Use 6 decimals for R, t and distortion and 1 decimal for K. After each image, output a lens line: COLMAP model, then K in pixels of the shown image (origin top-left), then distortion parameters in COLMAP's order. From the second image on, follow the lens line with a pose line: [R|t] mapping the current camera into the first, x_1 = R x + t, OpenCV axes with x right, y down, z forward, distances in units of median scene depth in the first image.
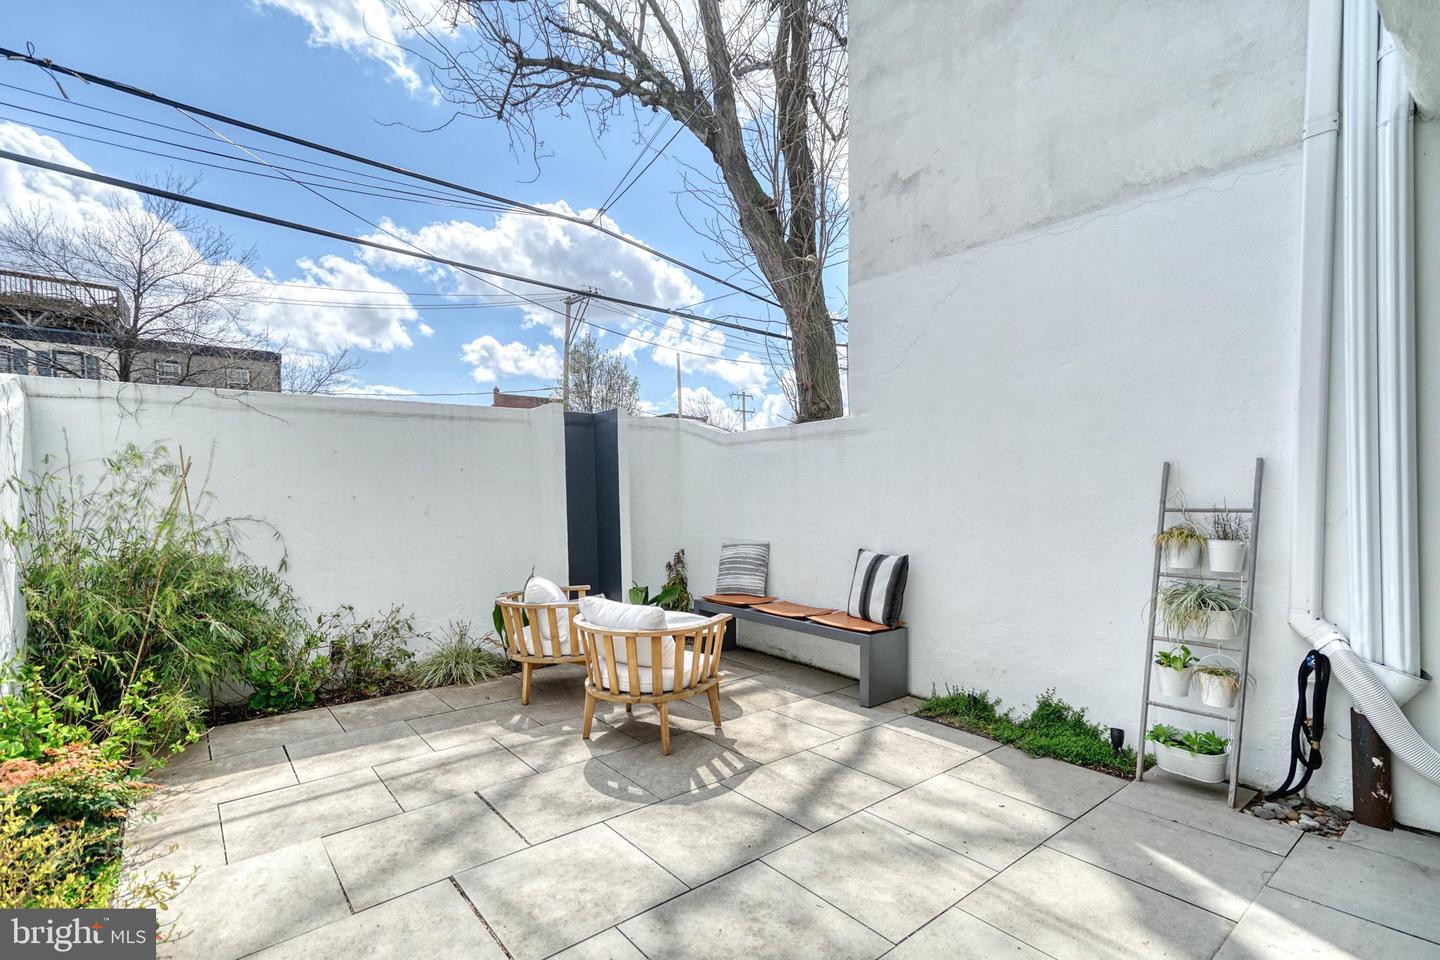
lens RADIAL K [[696.4, 0, 715.5], [0, 696.4, 530.8], [0, 0, 1]] dist [-0.001106, -0.000376]
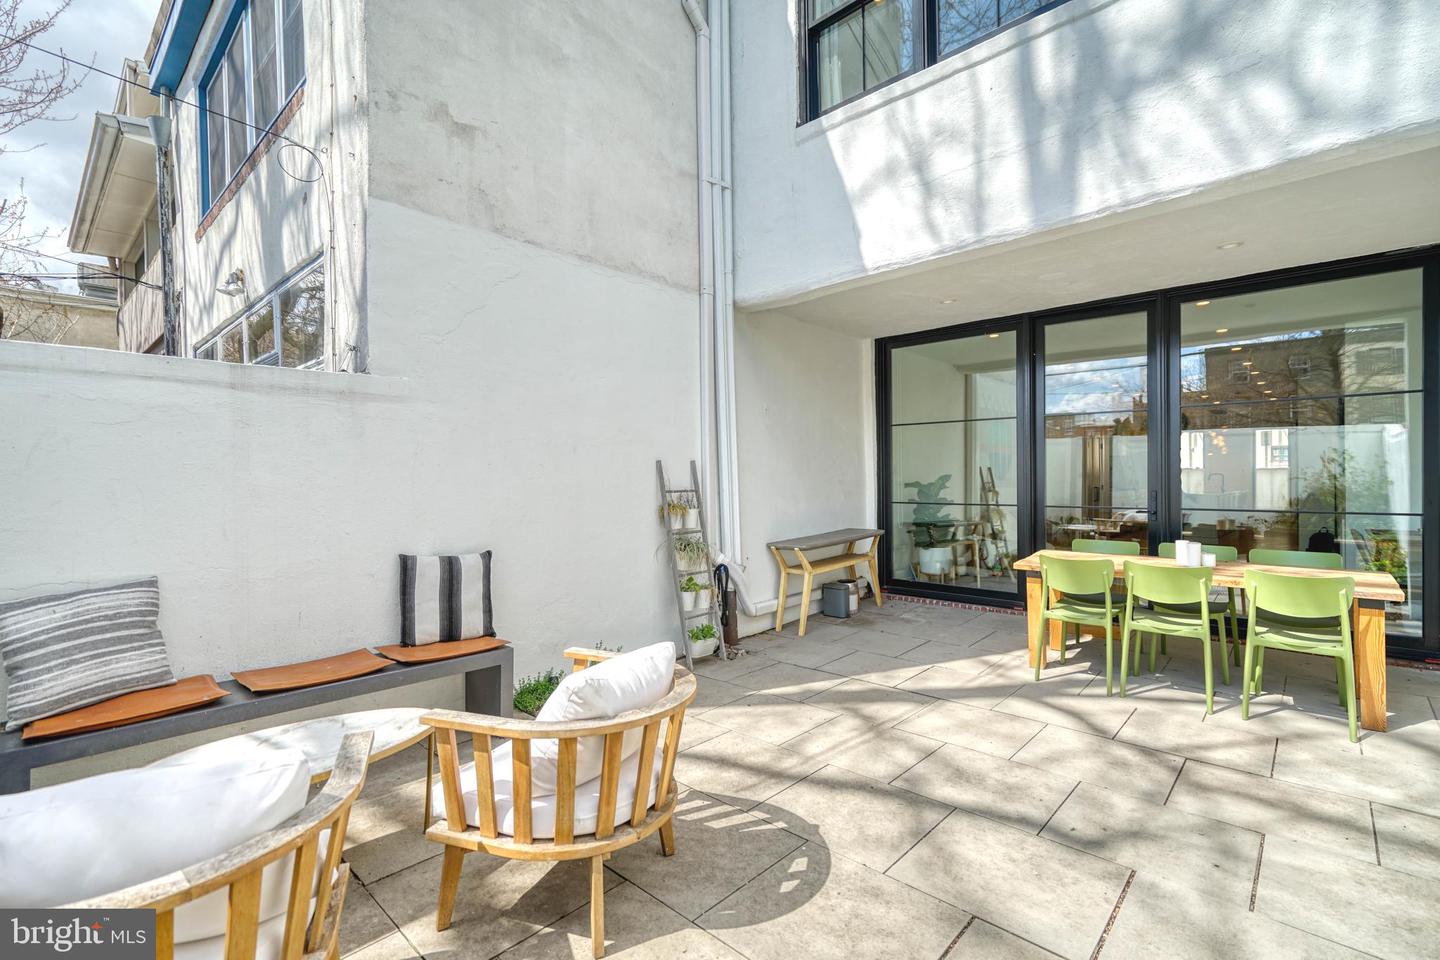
lens RADIAL K [[635.5, 0, 720.0], [0, 635.5, 480.0], [0, 0, 1]] dist [0.000111, 0.000006]
pose [[-0.146336, 0.010847, 0.989175, -0.686183], [0.061295, 0.998118, -0.001877, -0.042982], [-0.987334, 0.060357, -0.146725, 1.004616]]
